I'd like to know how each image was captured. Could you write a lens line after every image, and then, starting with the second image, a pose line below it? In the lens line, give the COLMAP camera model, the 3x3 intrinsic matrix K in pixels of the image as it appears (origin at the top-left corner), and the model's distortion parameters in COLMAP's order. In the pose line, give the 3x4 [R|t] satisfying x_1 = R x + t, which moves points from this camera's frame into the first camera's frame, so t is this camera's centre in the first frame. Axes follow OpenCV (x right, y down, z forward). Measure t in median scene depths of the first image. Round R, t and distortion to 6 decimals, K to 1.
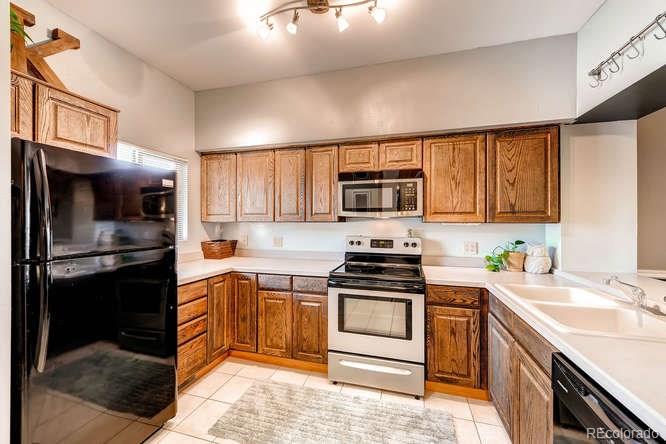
lens RADIAL K [[261.1, 0, 335.8], [0, 261.1, 221.1], [0, 0, 1]] dist [0.009386, -0.000157]
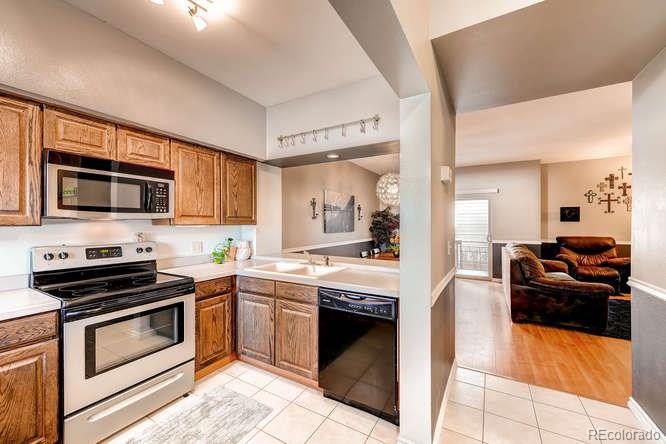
lens RADIAL K [[261.1, 0, 336.5], [0, 261.1, 223.2], [0, 0, 1]] dist [0.009386, -0.000157]
pose [[0.257517, -0.000805, 0.966274, -0.477929], [-0.000306, 1.000000, 0.000915, -0.003053], [-0.966274, -0.000532, 0.257516, 0.148815]]
